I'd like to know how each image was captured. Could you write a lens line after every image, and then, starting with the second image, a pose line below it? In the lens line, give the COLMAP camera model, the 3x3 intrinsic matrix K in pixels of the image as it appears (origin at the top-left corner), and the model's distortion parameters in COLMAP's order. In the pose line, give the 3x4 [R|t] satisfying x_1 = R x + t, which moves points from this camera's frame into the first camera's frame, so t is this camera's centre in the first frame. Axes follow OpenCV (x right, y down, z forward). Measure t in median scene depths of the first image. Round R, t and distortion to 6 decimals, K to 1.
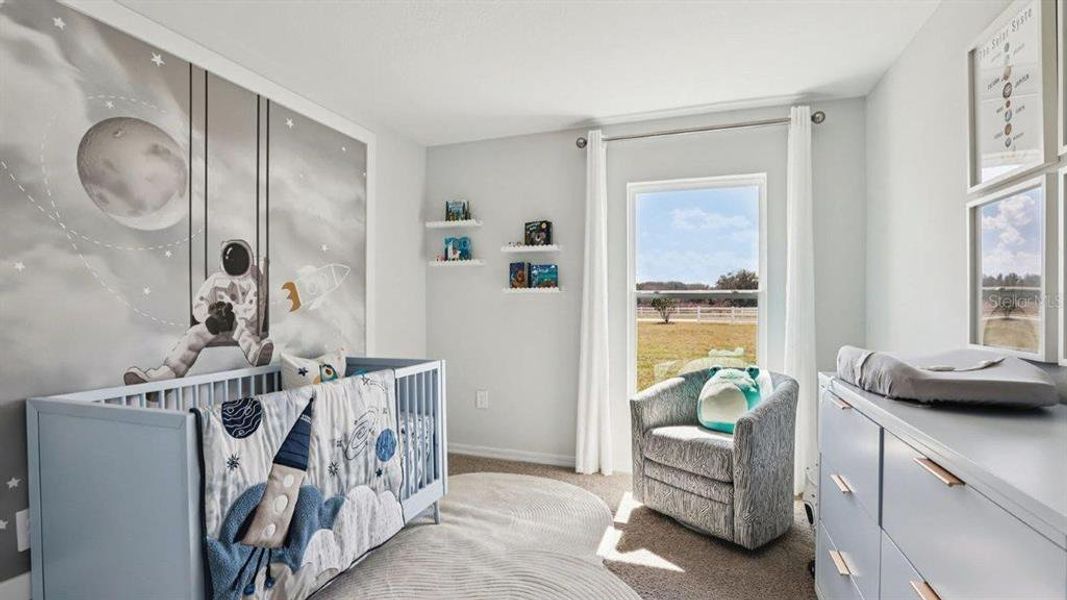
lens RADIAL K [[487.1, 0, 529.1], [0, 487.1, 302.1], [0, 0, 1]] dist [-0.049124, 0.016306]
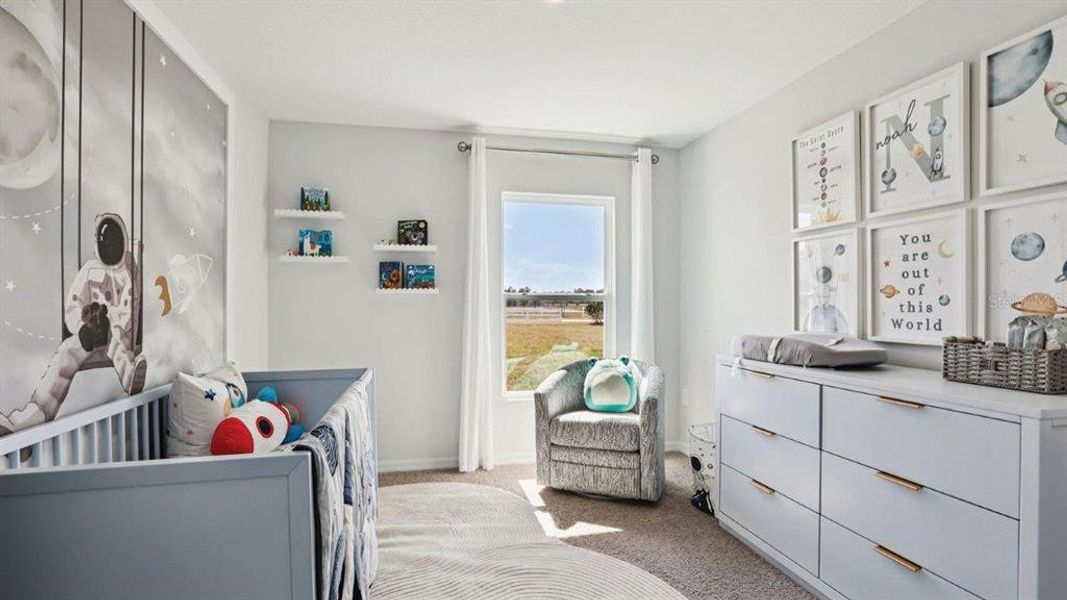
lens RADIAL K [[487.1, 0, 529.1], [0, 487.1, 302.1], [0, 0, 1]] dist [-0.049124, 0.016306]
pose [[0.848061, 0.001911, 0.529896, -0.434735], [-0.000046, 0.999994, -0.003532, 0.000508], [-0.529899, 0.002971, 0.848056, 0.092089]]
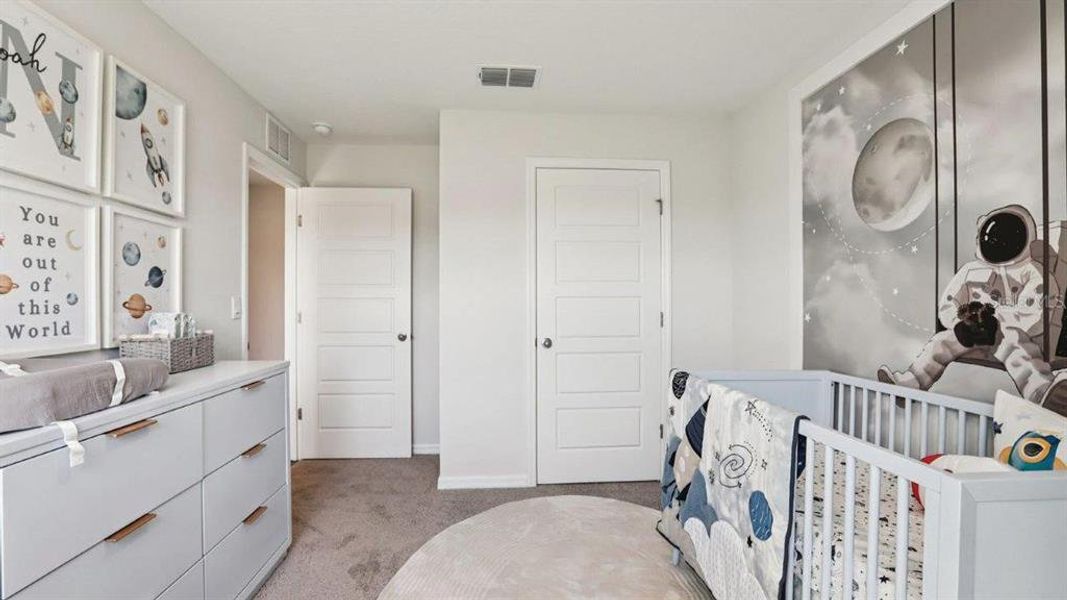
lens RADIAL K [[487.1, 0, 529.1], [0, 487.1, 302.1], [0, 0, 1]] dist [-0.049124, 0.016306]
pose [[-0.913881, -0.001230, -0.405979, 0.228676], [-0.000114, 0.999996, -0.002772, 0.001019], [0.405981, -0.002487, -0.913878, 1.252074]]
